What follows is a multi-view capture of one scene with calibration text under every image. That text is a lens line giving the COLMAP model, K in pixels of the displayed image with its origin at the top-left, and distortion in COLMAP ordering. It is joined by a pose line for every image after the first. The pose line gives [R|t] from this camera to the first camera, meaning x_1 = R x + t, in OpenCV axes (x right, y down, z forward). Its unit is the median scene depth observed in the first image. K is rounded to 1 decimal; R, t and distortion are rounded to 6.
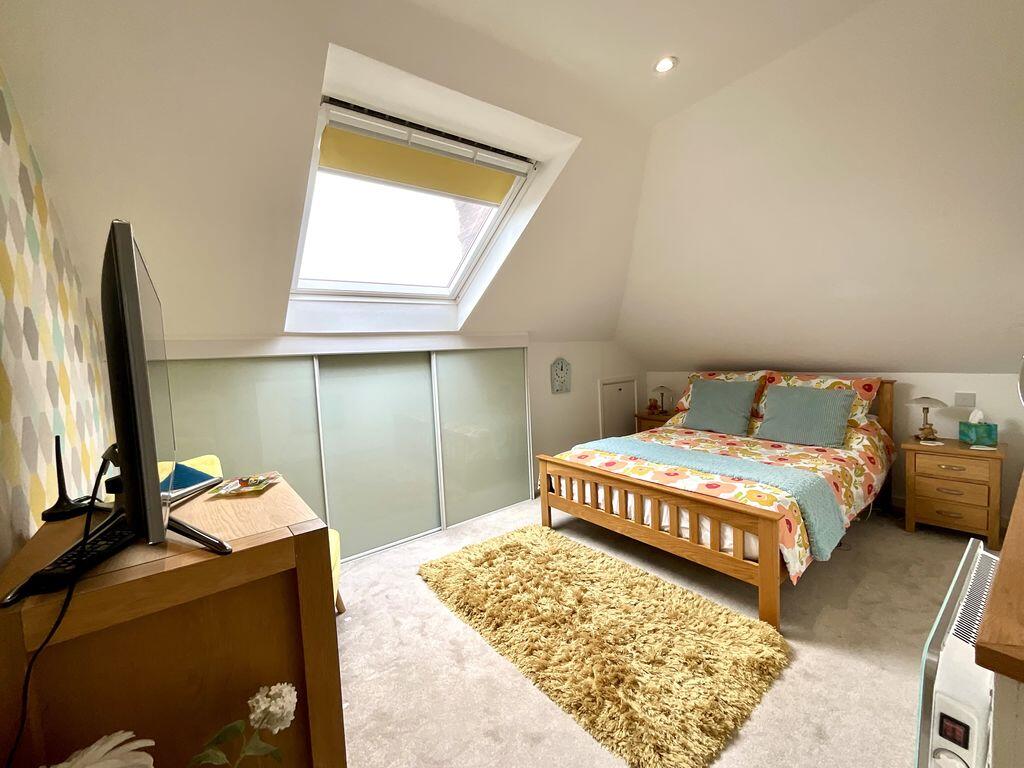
lens RADIAL K [[410.6, 0, 501.5], [0, 410.6, 383.7], [0, 0, 1]] dist [0.000751, 0.000026]
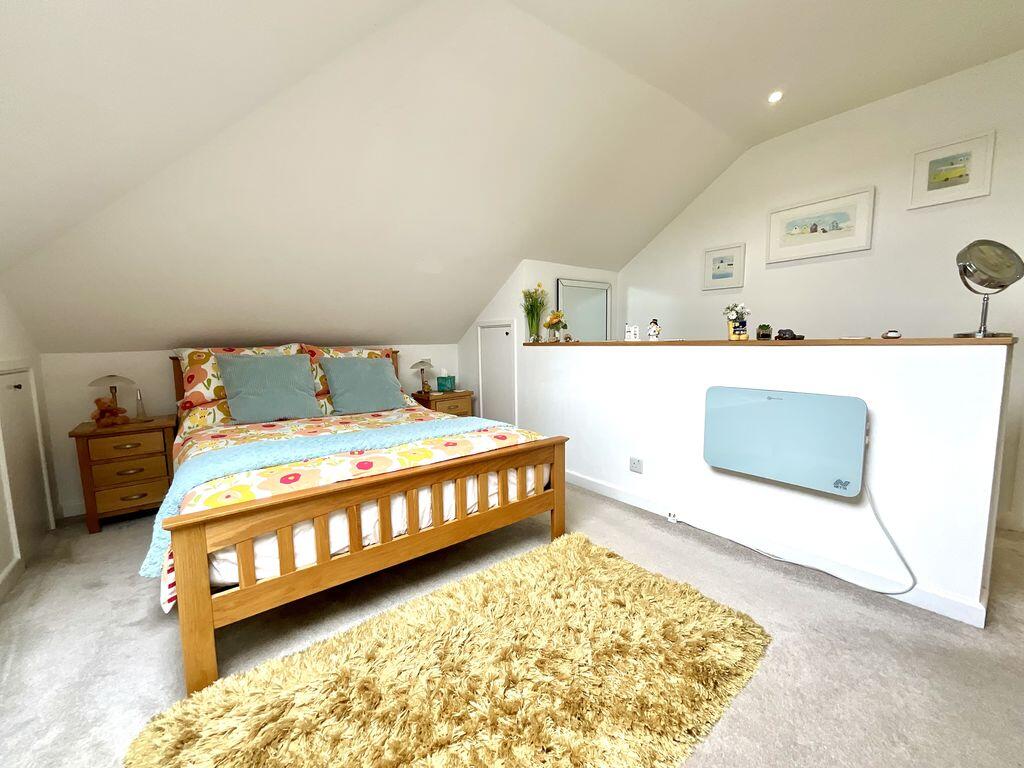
lens RADIAL K [[410.6, 0, 504.0], [0, 410.6, 384.6], [0, 0, 1]] dist [0.000751, 0.000026]
pose [[-0.029900, -0.050696, 0.998266, -0.283911], [0.088821, 0.994627, 0.053171, 0.053888], [-0.995599, 0.090257, -0.025237, 0.676908]]
